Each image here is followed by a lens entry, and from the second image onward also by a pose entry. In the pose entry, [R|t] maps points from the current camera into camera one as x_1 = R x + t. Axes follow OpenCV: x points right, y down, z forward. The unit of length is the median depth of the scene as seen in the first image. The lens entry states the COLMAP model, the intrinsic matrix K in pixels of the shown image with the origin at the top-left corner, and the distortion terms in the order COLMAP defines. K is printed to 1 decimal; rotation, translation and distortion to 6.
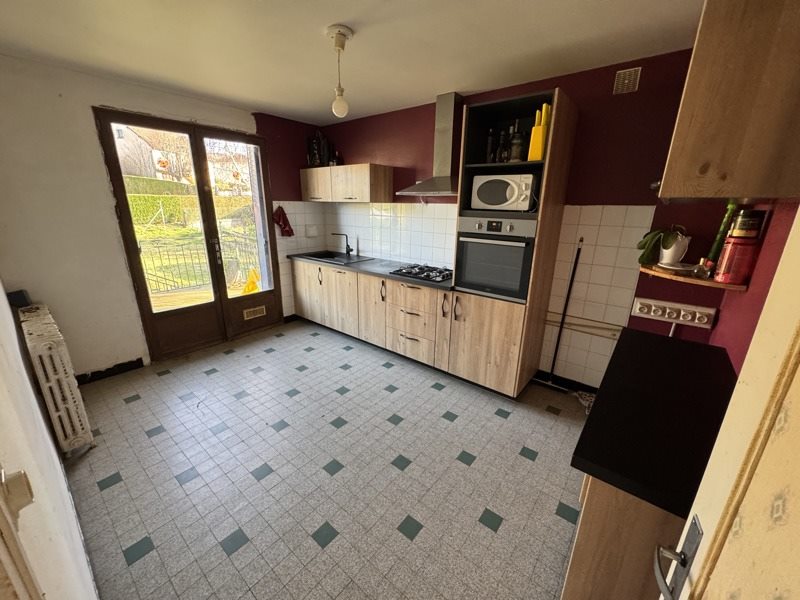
lens RADIAL K [[319.4, 0, 400.6], [0, 319.4, 300.6], [0, 0, 1]] dist [-0.000390, -0.000006]
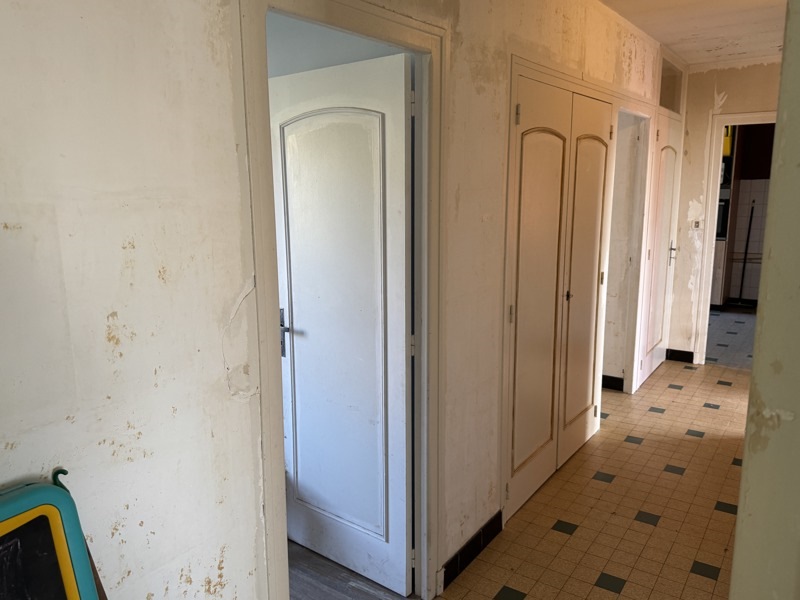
lens RADIAL K [[611.3, 0, 399.0], [0, 611.3, 297.8], [0, 0, 1]] dist [0.000660, 0.000346]
pose [[0.997944, -0.035689, 0.053241, -1.215811], [0.041388, 0.993057, -0.110112, 0.486091], [-0.048941, 0.112090, 0.992492, -1.657734]]
